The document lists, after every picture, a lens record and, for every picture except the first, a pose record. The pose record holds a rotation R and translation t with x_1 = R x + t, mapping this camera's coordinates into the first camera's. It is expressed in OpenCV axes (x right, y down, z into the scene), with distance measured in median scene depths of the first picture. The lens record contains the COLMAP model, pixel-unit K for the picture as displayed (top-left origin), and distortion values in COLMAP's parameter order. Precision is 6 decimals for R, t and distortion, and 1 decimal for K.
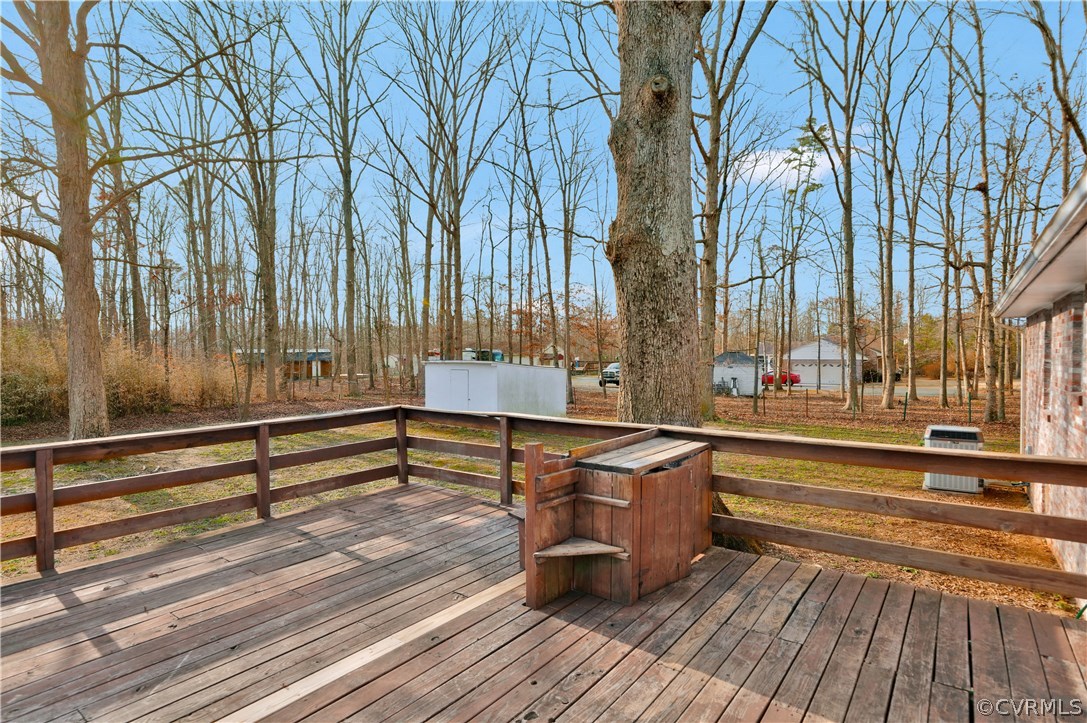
lens RADIAL K [[564.3, 0, 544.0], [0, 564.3, 361.4], [0, 0, 1]] dist [-0.023341, -0.000271]
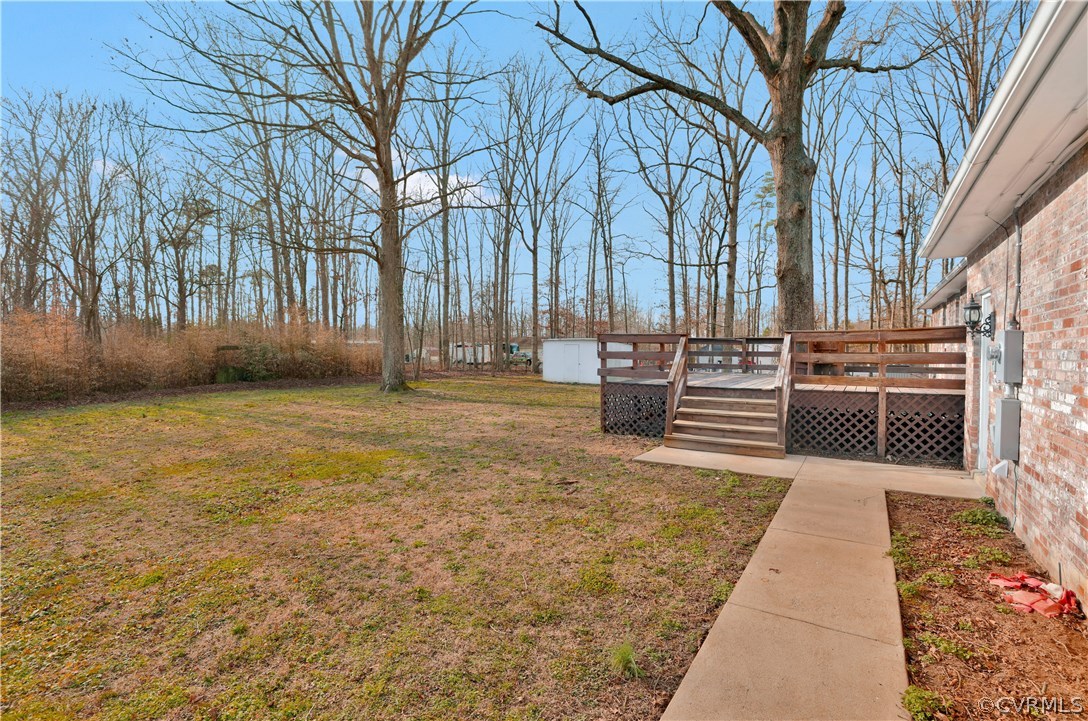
lens RADIAL K [[498.8, 0, 545.0], [0, 498.8, 361.0], [0, 0, 1]] dist [-0.041044, 0.012773]
pose [[0.997446, 0.006219, 0.071150, -0.328586], [-0.006228, 0.999981, -0.000096, 0.060489], [-0.071149, -0.000347, 0.997466, -0.333084]]
